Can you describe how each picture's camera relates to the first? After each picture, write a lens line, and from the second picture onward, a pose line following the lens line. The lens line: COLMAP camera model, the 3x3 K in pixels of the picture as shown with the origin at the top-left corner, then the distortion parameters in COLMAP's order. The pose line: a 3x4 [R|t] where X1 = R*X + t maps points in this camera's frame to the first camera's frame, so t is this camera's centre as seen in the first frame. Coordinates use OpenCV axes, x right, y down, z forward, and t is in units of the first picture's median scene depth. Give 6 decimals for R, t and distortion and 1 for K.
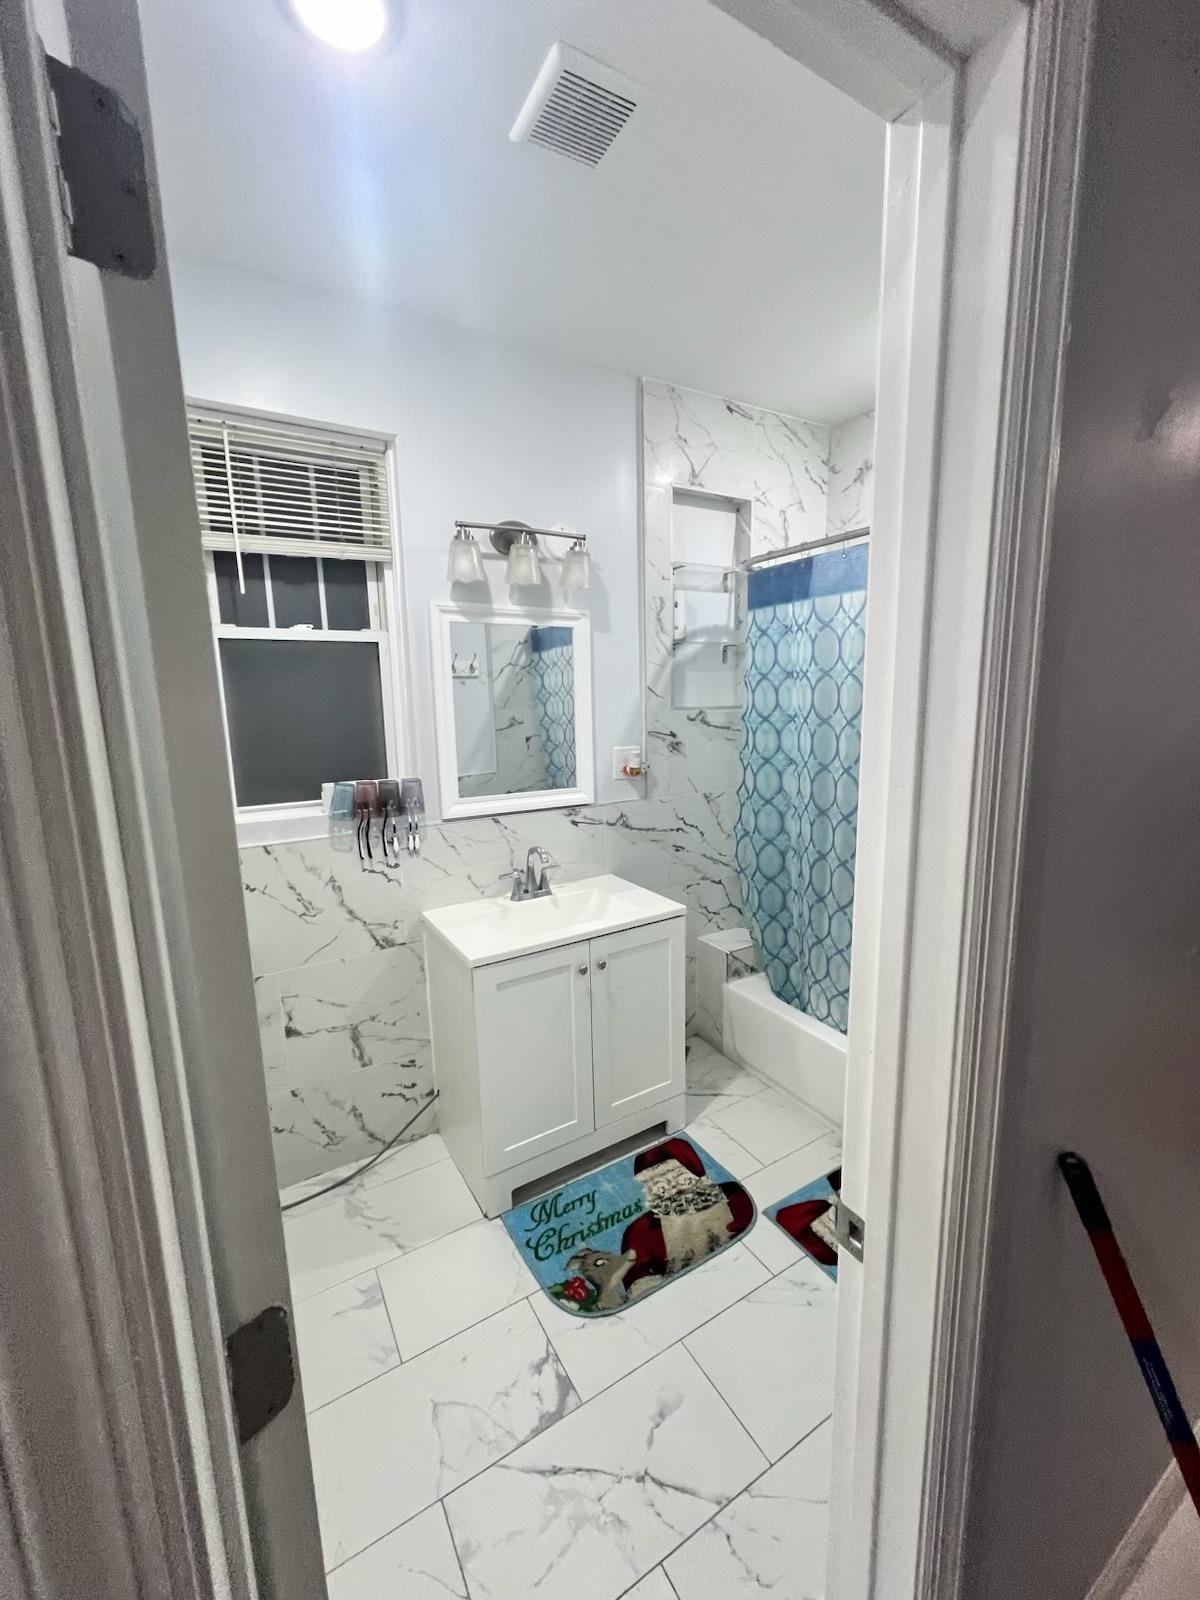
lens RADIAL K [[635.5, 0, 595.8], [0, 635.5, 805.5], [0, 0, 1]] dist [-0.002635, 0.000609]
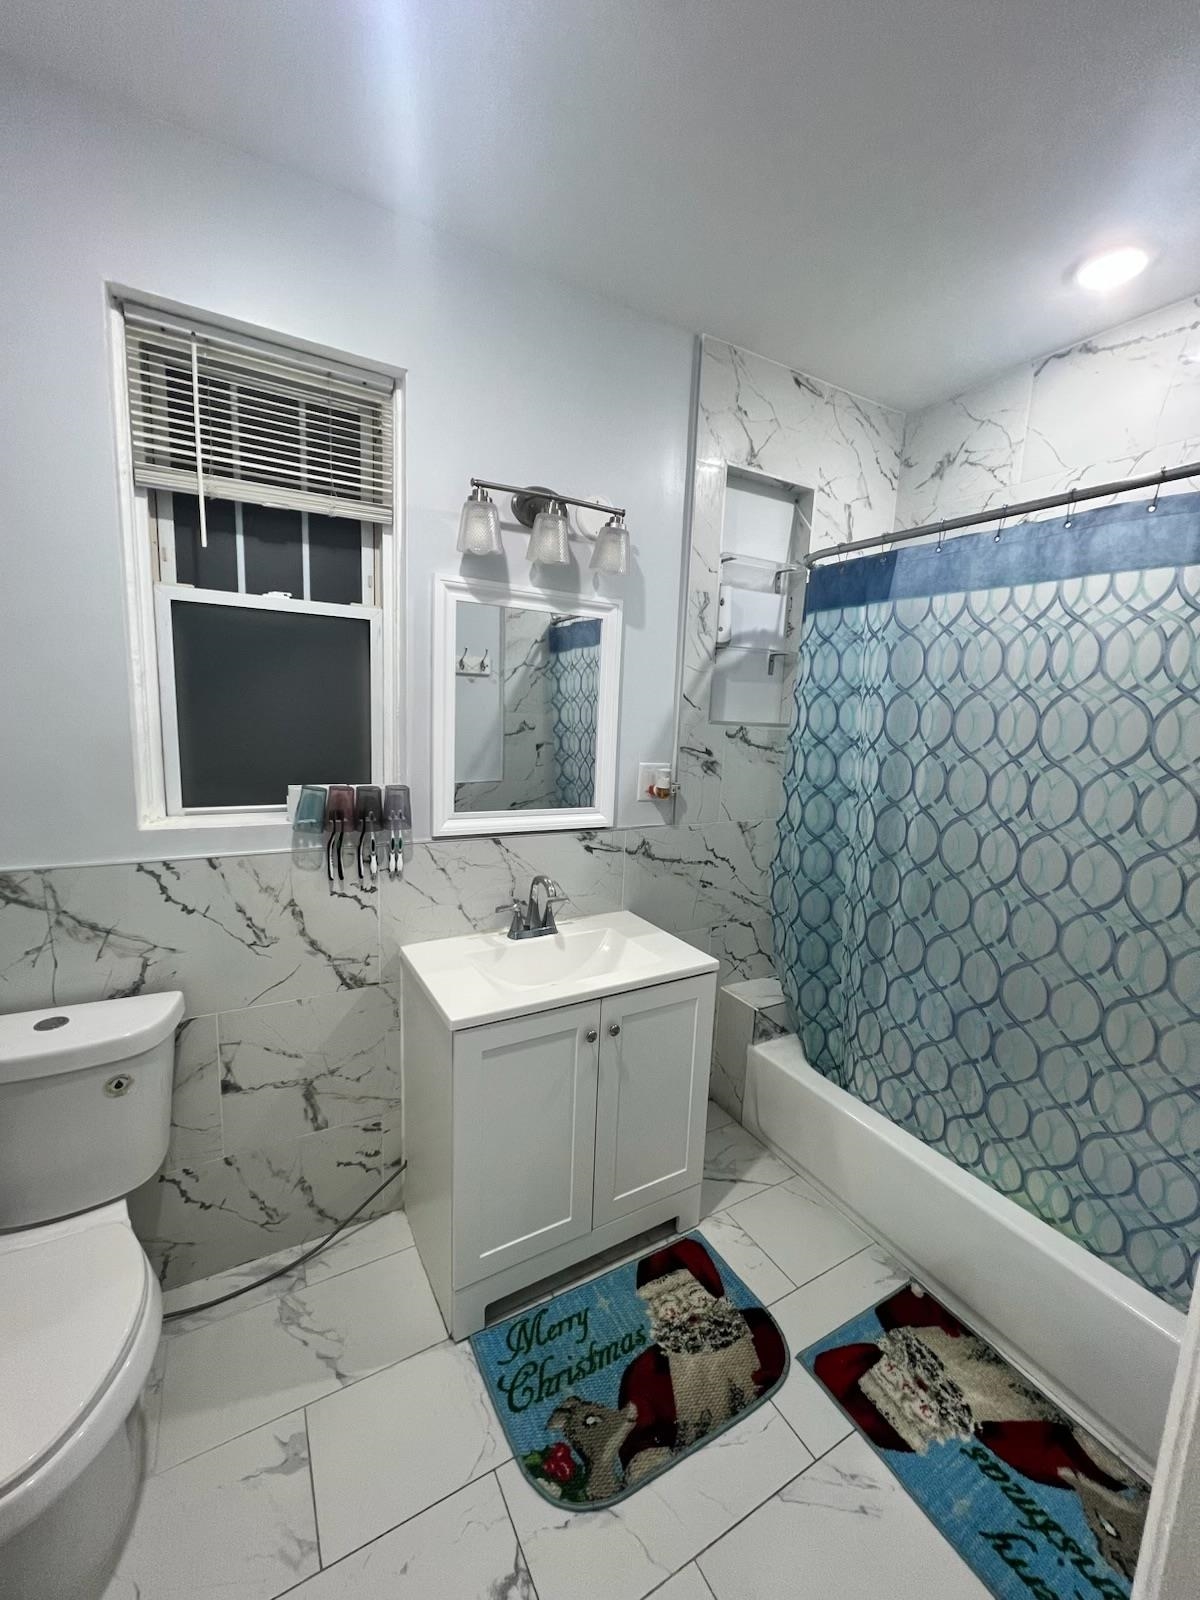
lens RADIAL K [[635.5, 0, 595.2], [0, 635.5, 804.2], [0, 0, 1]] dist [-0.002635, 0.000609]
pose [[0.997949, 0.063521, -0.007916, -0.026590], [-0.063662, 0.997791, -0.018985, -0.019853], [0.006693, 0.019450, 0.999788, 0.180438]]
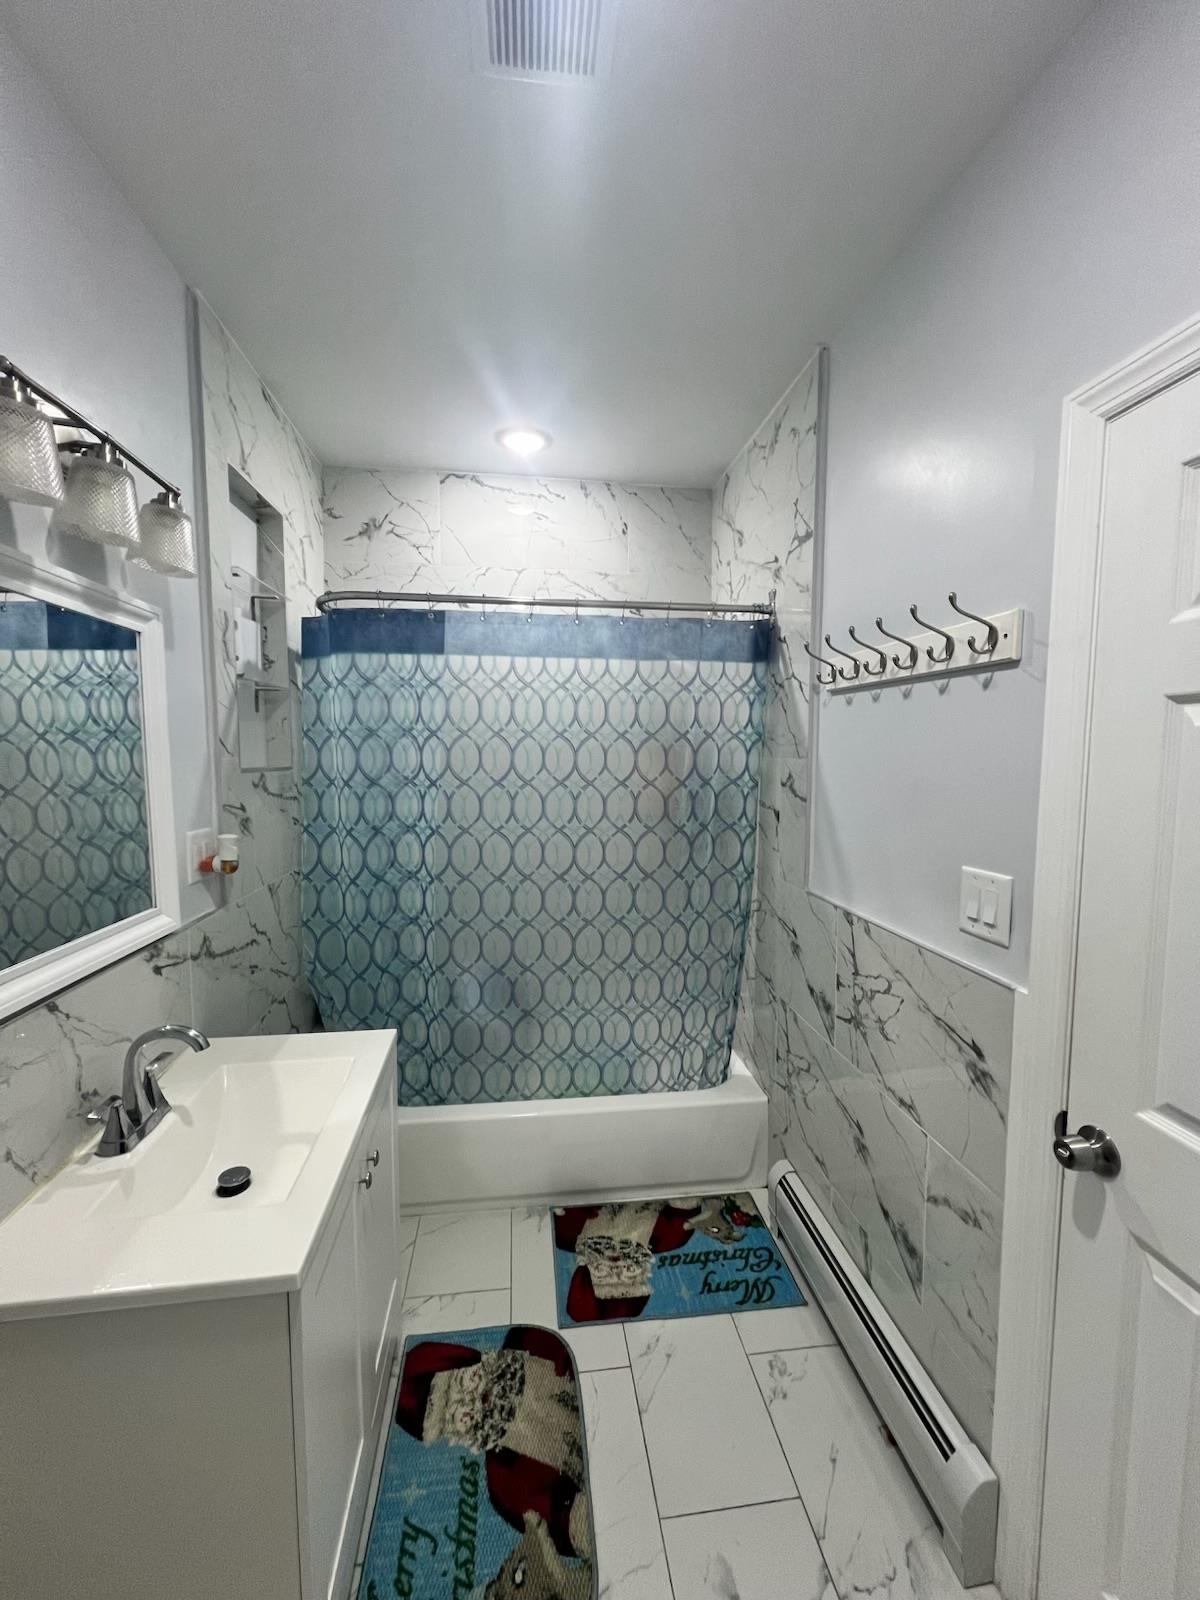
lens RADIAL K [[635.5, 0, 598.6], [0, 635.5, 803.8], [0, 0, 1]] dist [-0.002635, 0.000609]
pose [[0.392806, -0.053761, 0.918049, -0.473643], [0.145925, 0.989285, -0.004505, -0.072293], [-0.907970, 0.135736, 0.396442, 0.477008]]
